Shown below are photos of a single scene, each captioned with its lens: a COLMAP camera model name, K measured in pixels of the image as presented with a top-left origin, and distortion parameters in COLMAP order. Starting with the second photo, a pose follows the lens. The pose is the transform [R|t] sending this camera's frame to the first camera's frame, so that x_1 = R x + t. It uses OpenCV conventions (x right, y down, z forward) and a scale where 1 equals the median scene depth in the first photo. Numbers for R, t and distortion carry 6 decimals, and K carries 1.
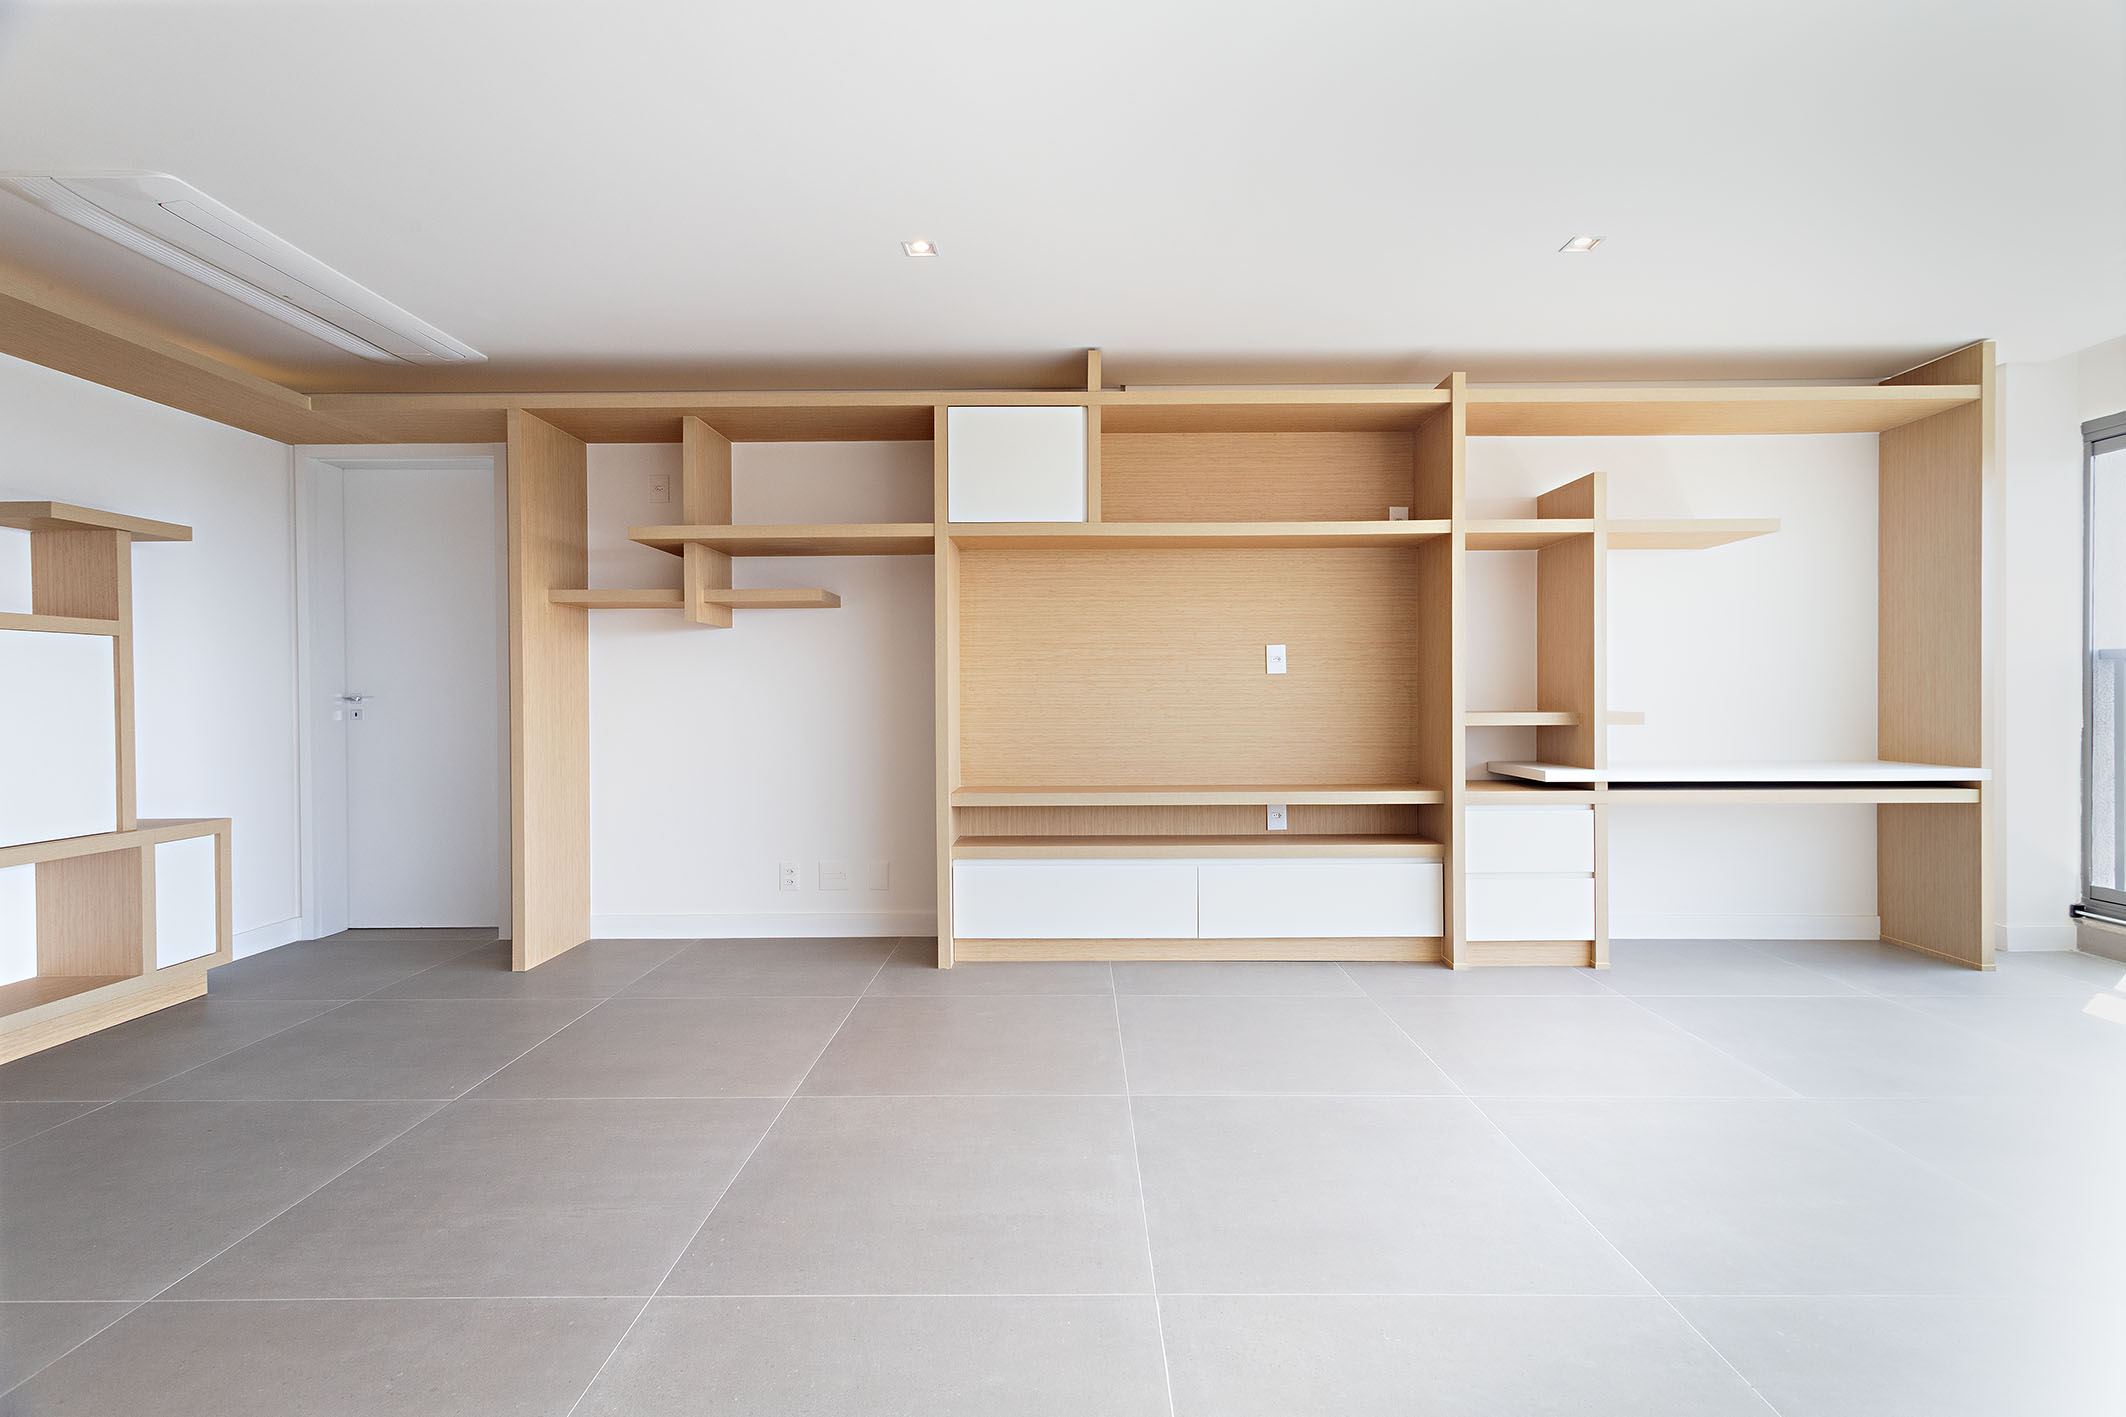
lens RADIAL K [[1018.6, 0, 1076.7], [0, 1018.6, 702.0], [0, 0, 1]] dist [-0.005869, 0.003327]
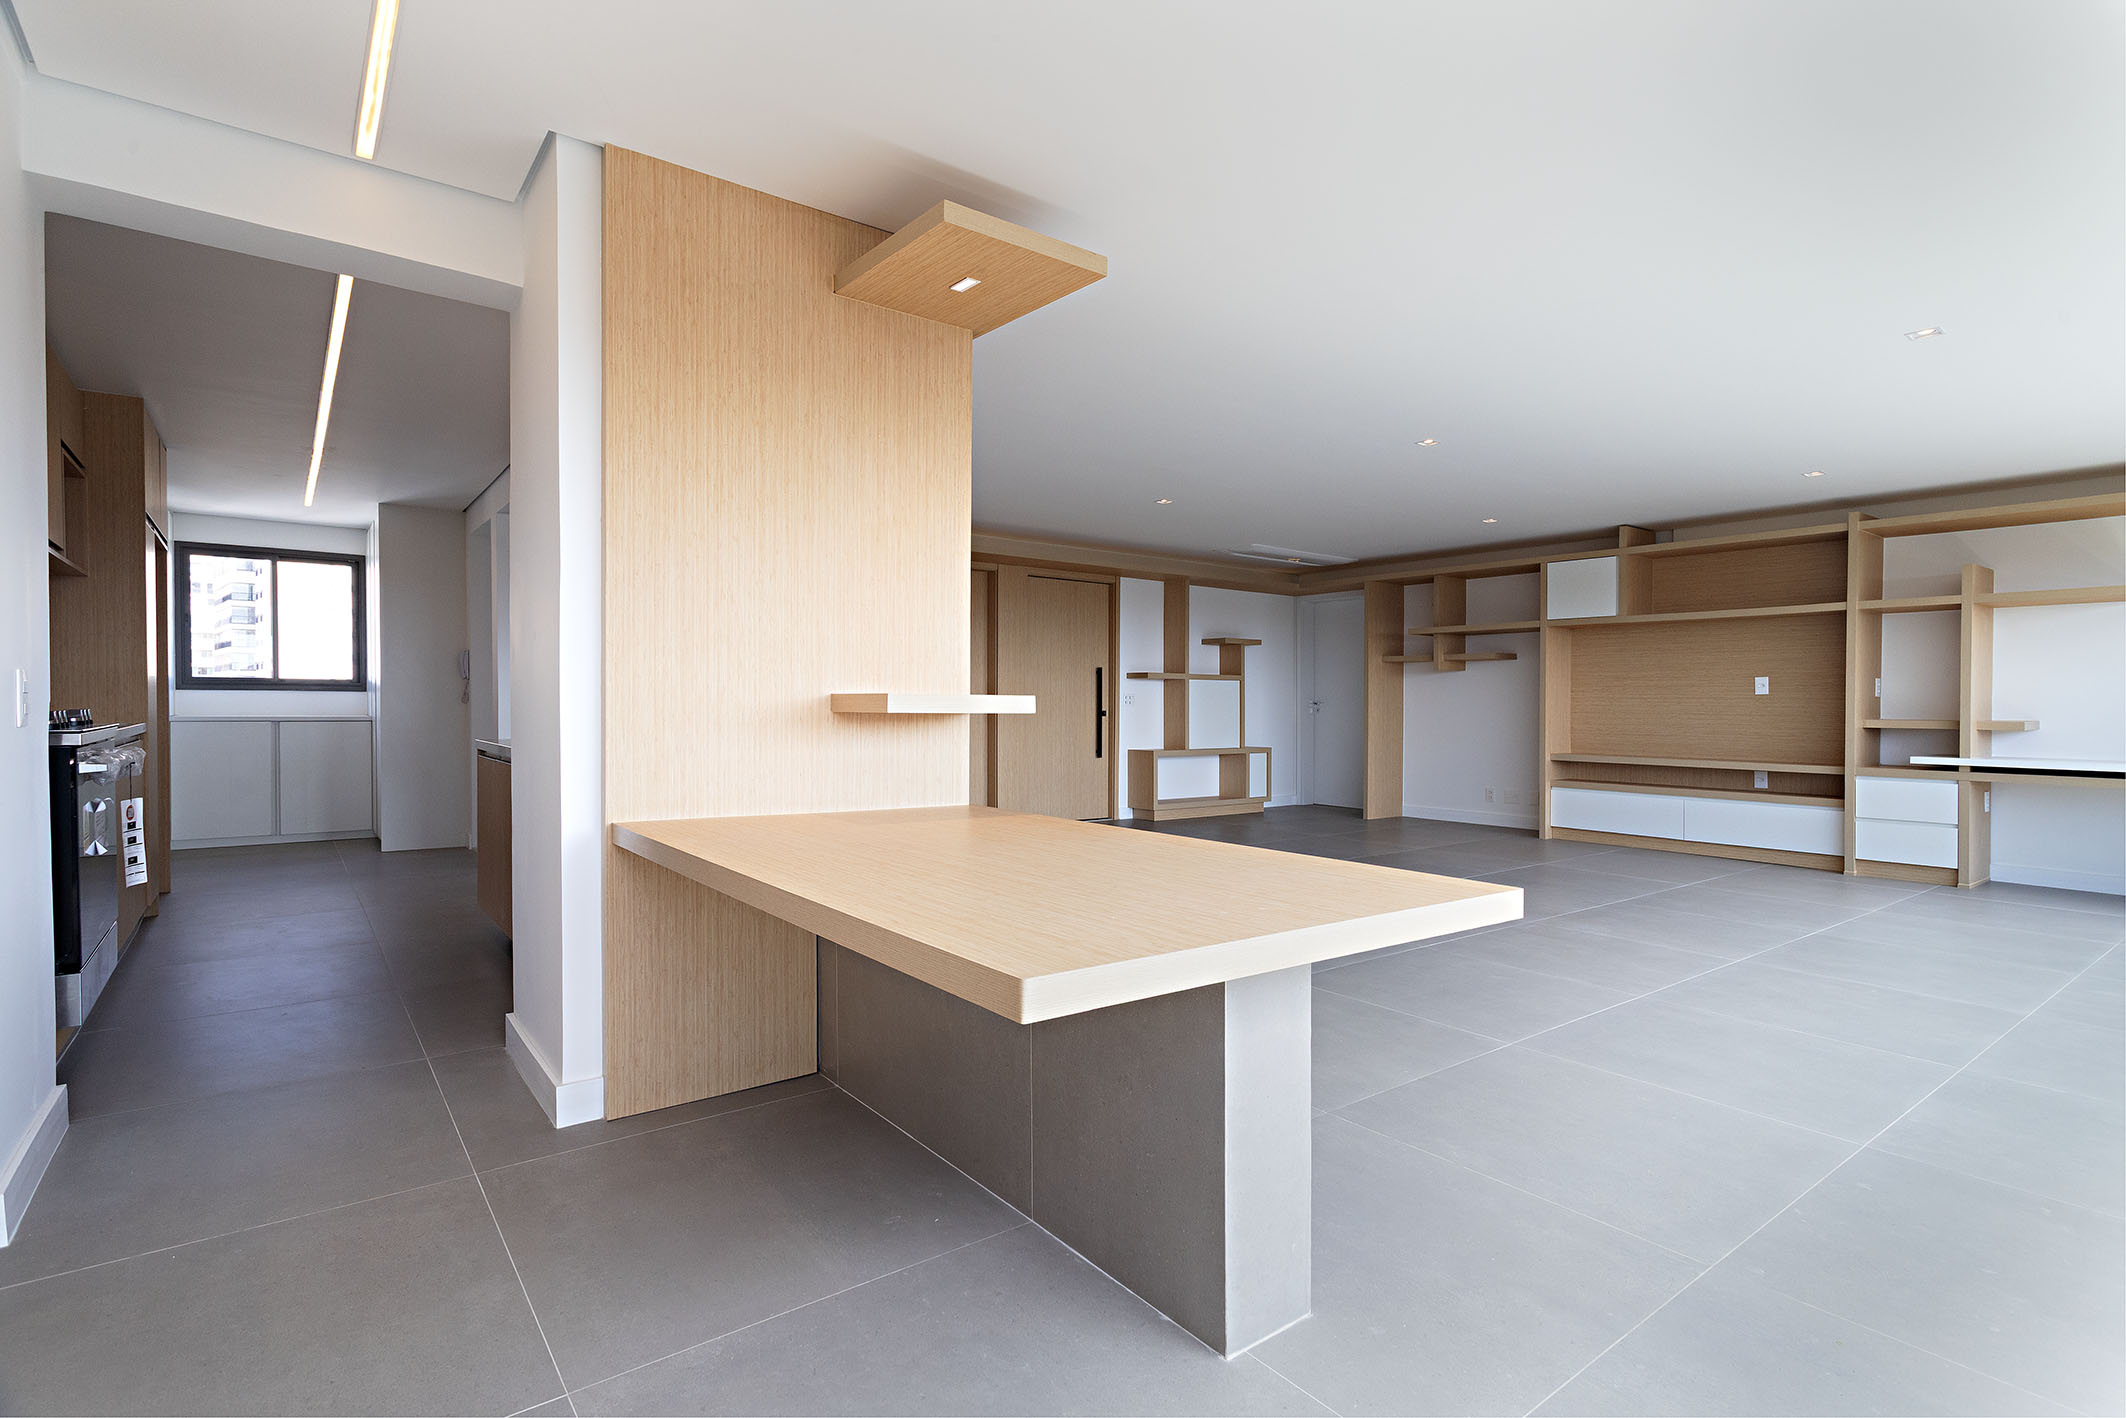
lens RADIAL K [[1018.6, 0, 1079.1], [0, 1018.6, 703.3], [0, 0, 1]] dist [-0.005869, 0.003327]
pose [[0.616150, 0.008643, -0.787581, 0.869053], [-0.013437, 0.999910, 0.000461, 0.001531], [0.787514, 0.010298, 0.616211, -0.945998]]
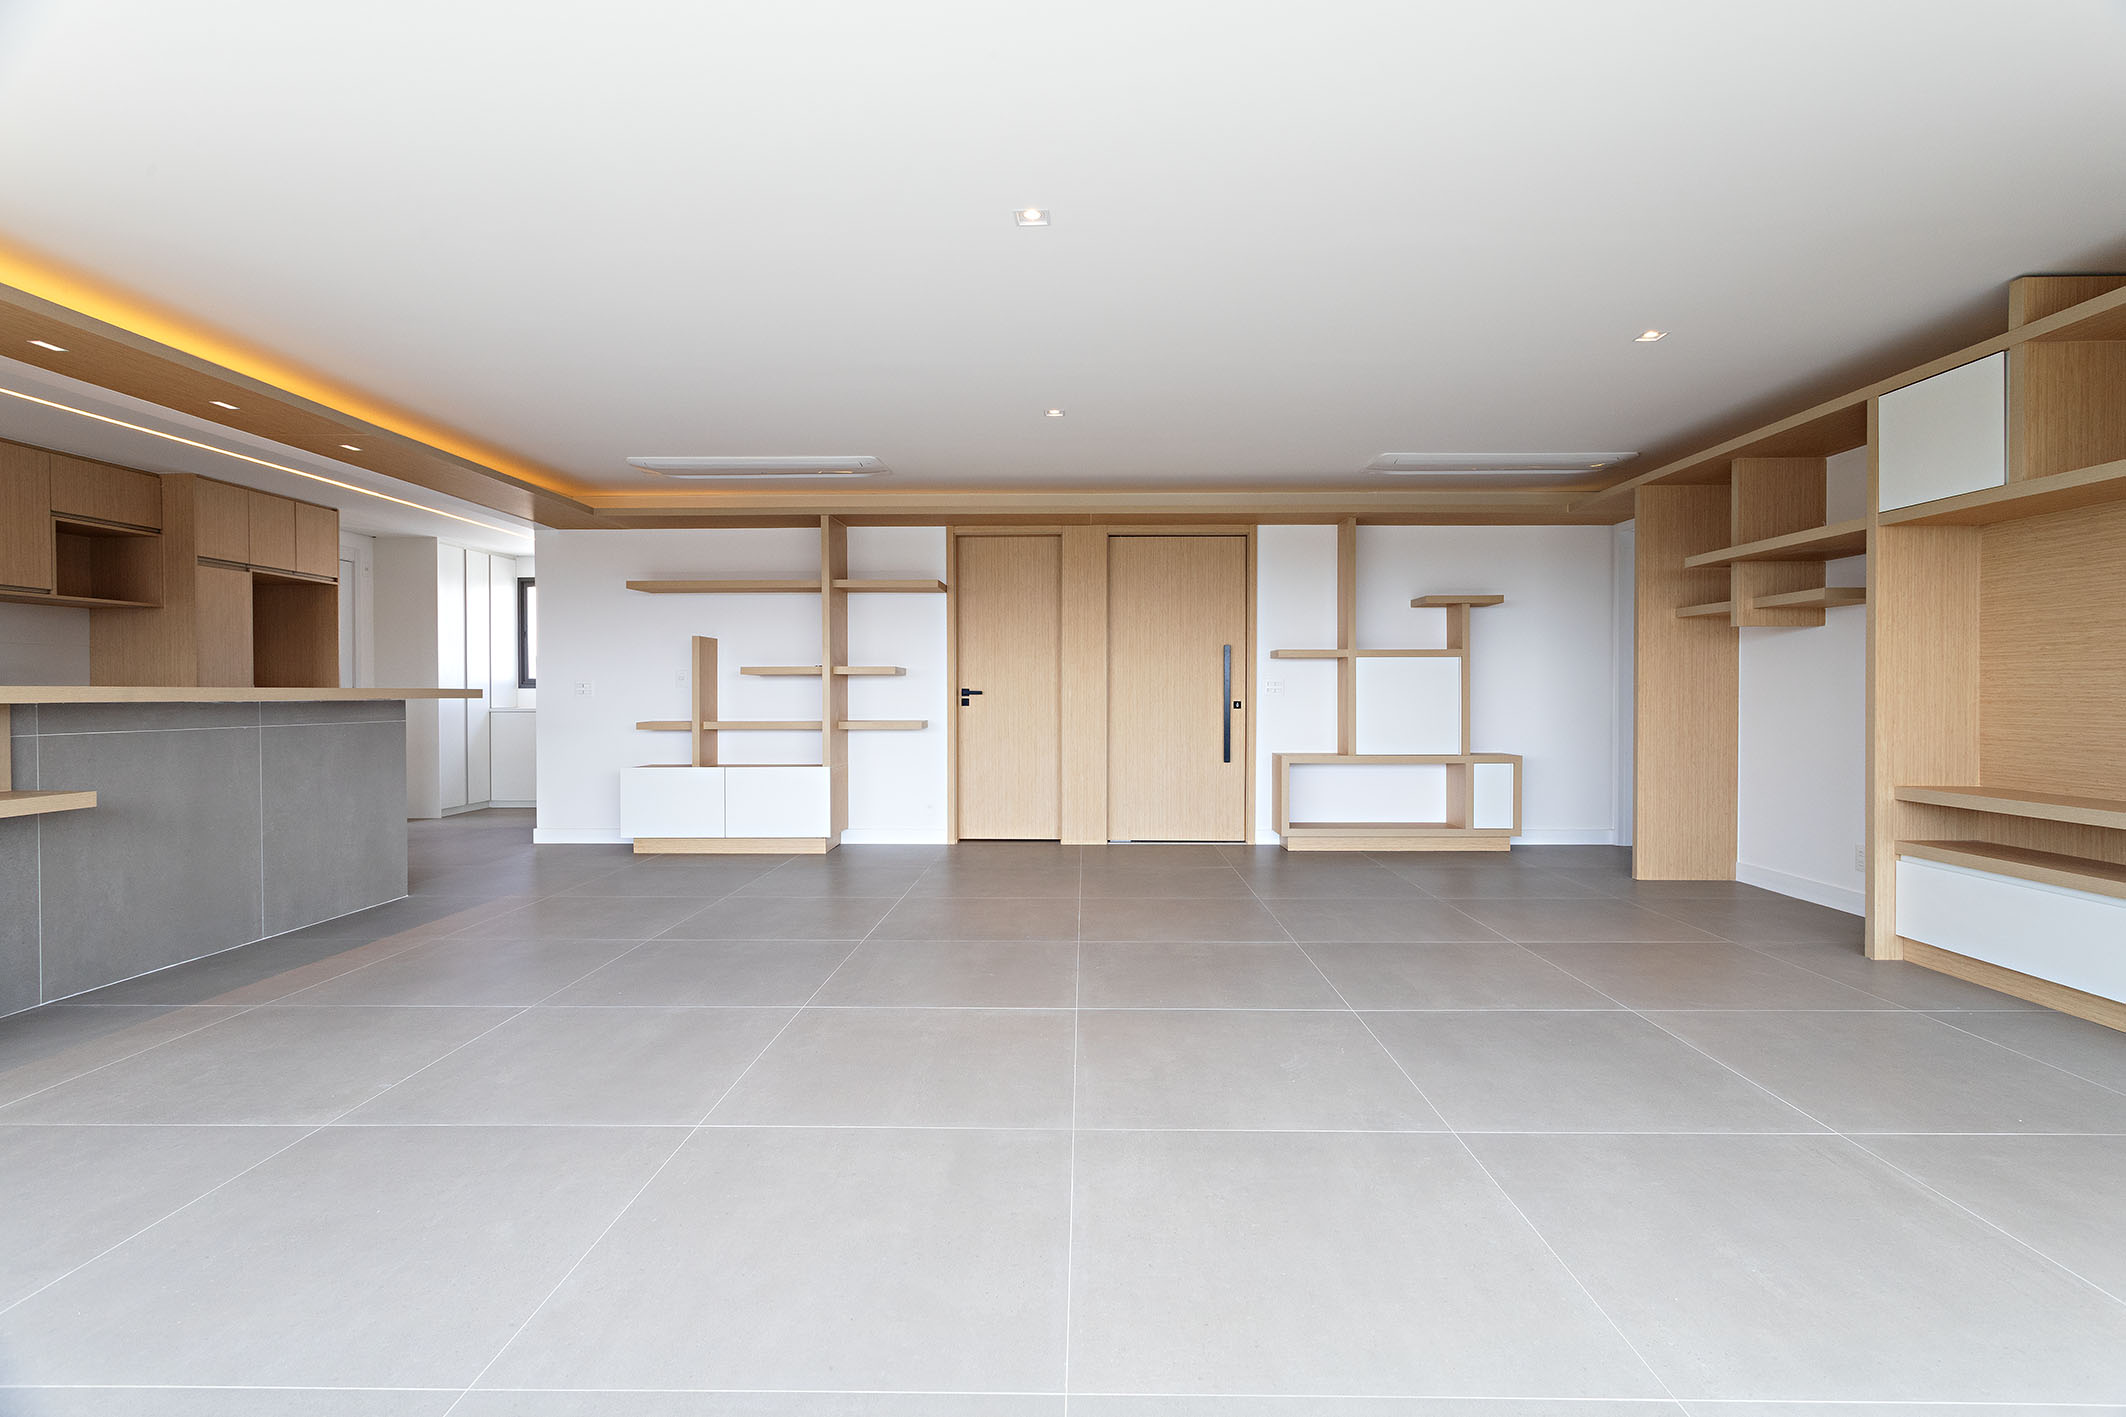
lens RADIAL K [[1018.6, 0, 1057.3], [0, 1018.6, 707.5], [0, 0, 1]] dist [-0.005869, 0.003327]
pose [[-0.018278, 0.018827, -0.999656, 0.855607], [-0.000372, 0.999823, 0.018837, -0.005326], [0.999833, 0.000716, -0.018268, 0.217614]]
